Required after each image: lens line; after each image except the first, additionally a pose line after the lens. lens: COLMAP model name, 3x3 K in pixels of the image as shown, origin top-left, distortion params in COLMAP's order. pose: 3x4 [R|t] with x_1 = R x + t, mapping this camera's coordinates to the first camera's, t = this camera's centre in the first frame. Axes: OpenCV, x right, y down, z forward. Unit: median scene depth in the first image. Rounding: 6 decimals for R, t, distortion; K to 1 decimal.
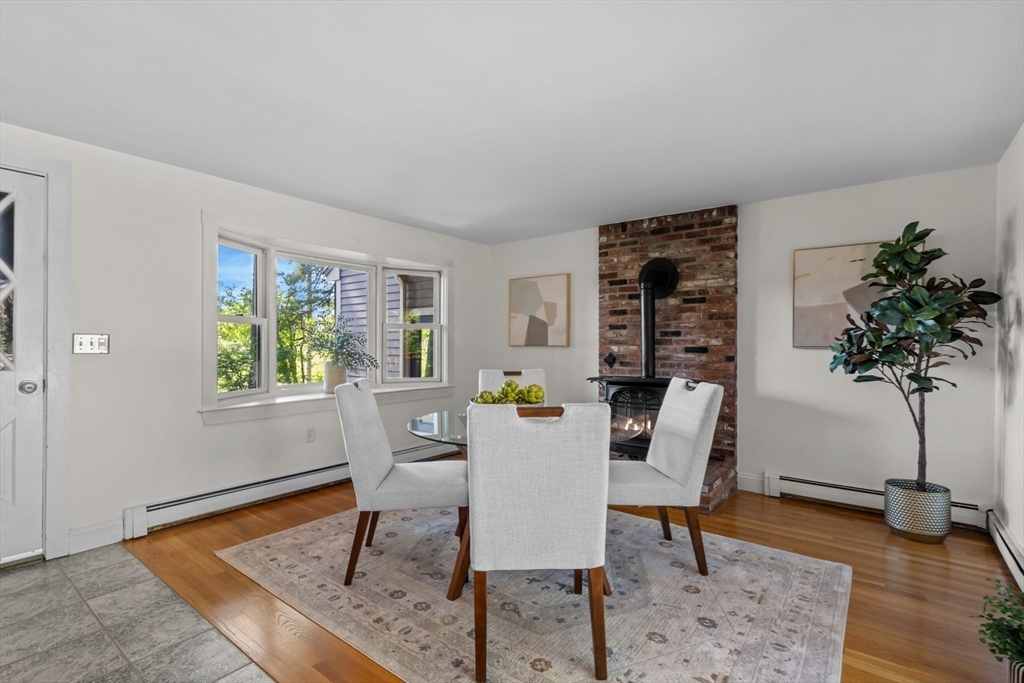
lens RADIAL K [[478.2, 0, 491.7], [0, 478.2, 346.3], [0, 0, 1]] dist [0.001265, 0.000177]
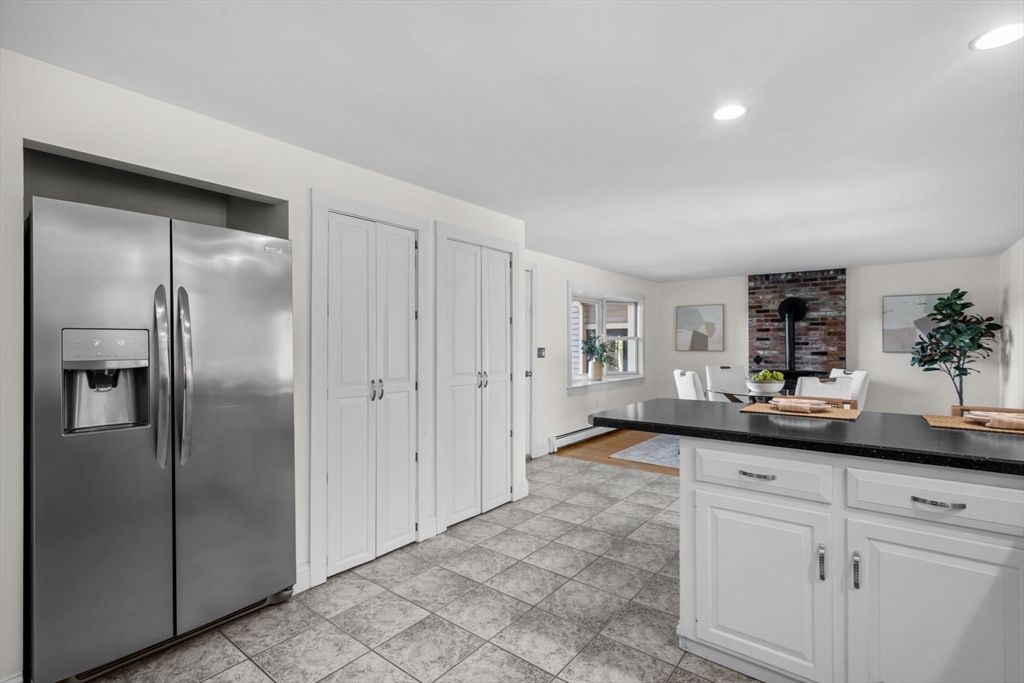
lens RADIAL K [[475.5, 0, 496.0], [0, 475.5, 344.1], [0, 0, 1]] dist [0.001849, -0.000006]
pose [[0.999968, -0.003759, -0.007109, -0.663591], [0.003729, 0.999984, -0.004248, -0.021573], [0.007125, 0.004221, 0.999966, -0.643858]]
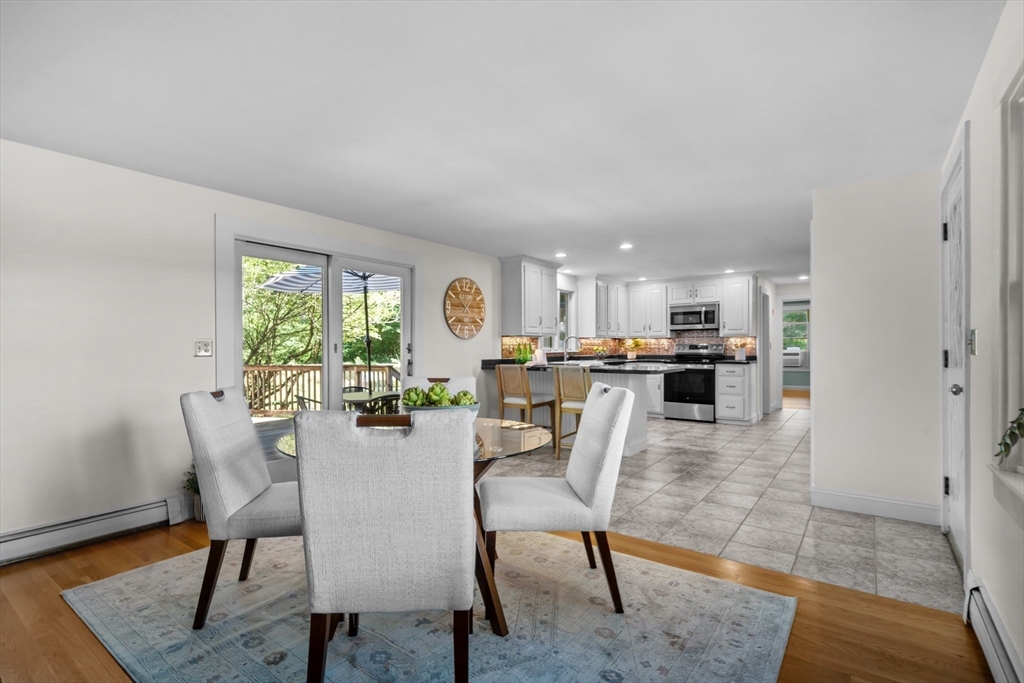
lens RADIAL K [[486.9, 0, 486.8], [0, 486.9, 349.9], [0, 0, 1]] dist [0.000857, 0.000081]
pose [[-0.999918, 0.003622, -0.012264, -0.032644], [0.003519, 0.999958, 0.008416, -0.001382], [0.012294, 0.008372, -0.999889, 1.153479]]
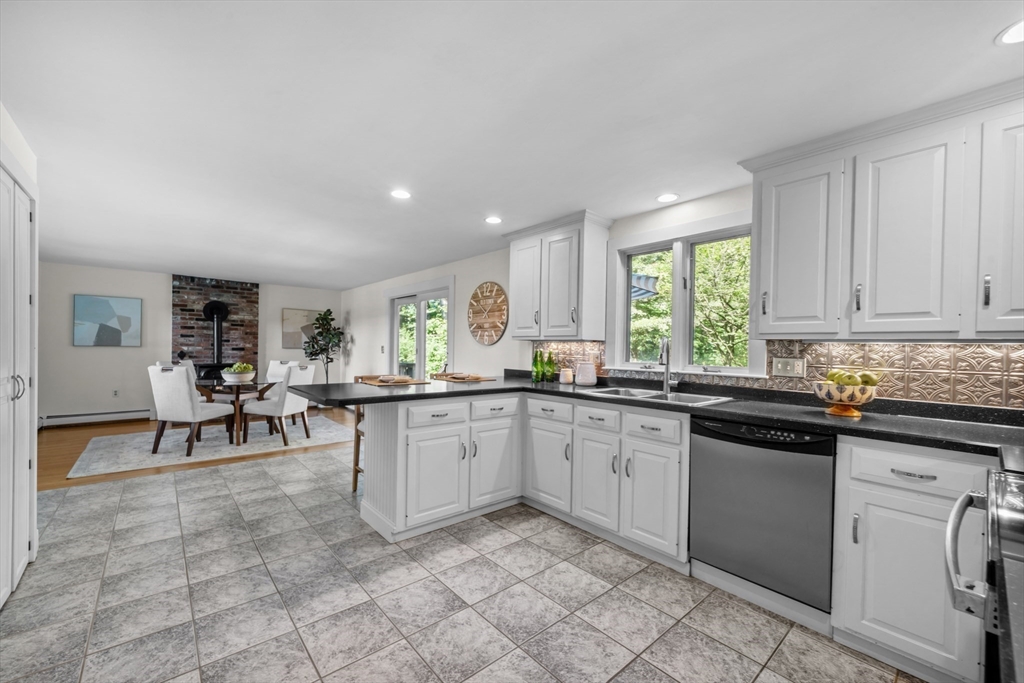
lens RADIAL K [[409.8, 0, 507.4], [0, 409.8, 351.0], [0, 0, 1]] dist [-0.001287, -0.000033]
pose [[0.183887, -0.008206, 0.982913, -1.054687], [-0.013035, 0.999857, 0.010786, -0.017784], [-0.982861, -0.014796, 0.183754, -0.446908]]
